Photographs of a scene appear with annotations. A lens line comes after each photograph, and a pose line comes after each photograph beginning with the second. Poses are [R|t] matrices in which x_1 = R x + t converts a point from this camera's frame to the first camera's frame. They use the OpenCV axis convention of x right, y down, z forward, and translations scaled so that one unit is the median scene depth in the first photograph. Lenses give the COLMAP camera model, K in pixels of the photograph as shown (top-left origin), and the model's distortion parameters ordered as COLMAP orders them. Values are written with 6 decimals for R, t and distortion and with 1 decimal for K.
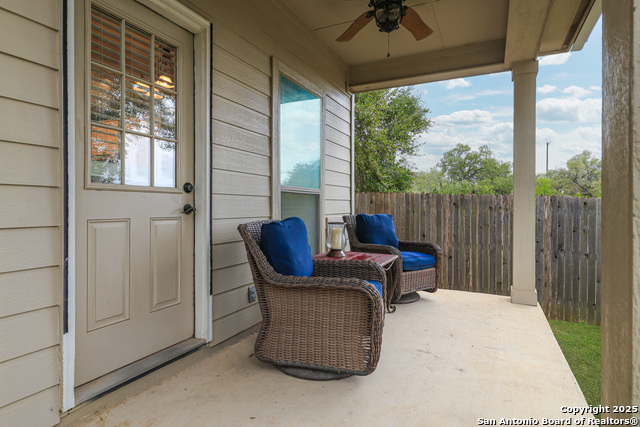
lens RADIAL K [[356.7, 0, 321.3], [0, 356.7, 210.0], [0, 0, 1]] dist [-0.001105, -0.000216]
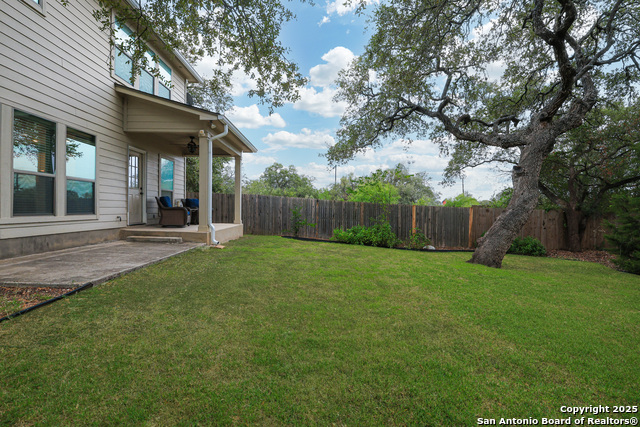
lens RADIAL K [[293.4, 0, 322.5], [0, 293.4, 212.7], [0, 0, 1]] dist [0.002697, 0.000118]
pose [[0.882721, 0.000593, 0.469898, -0.053431], [-0.004493, 0.999964, 0.007178, 0.112492], [-0.469877, -0.008448, 0.882692, -1.832335]]
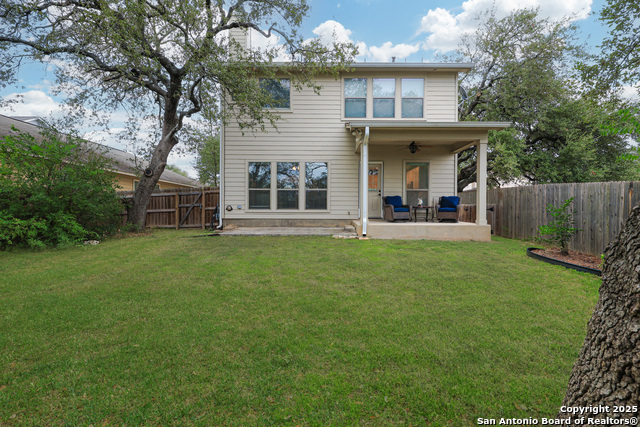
lens RADIAL K [[309.8, 0, 320.3], [0, 309.8, 214.9], [0, 0, 1]] dist [-0.000701, -0.000014]
pose [[0.454119, 0.000687, -0.890941, 2.027654], [-0.015208, 0.999860, -0.006981, 0.205057], [0.890811, 0.016720, 0.454066, -1.175806]]
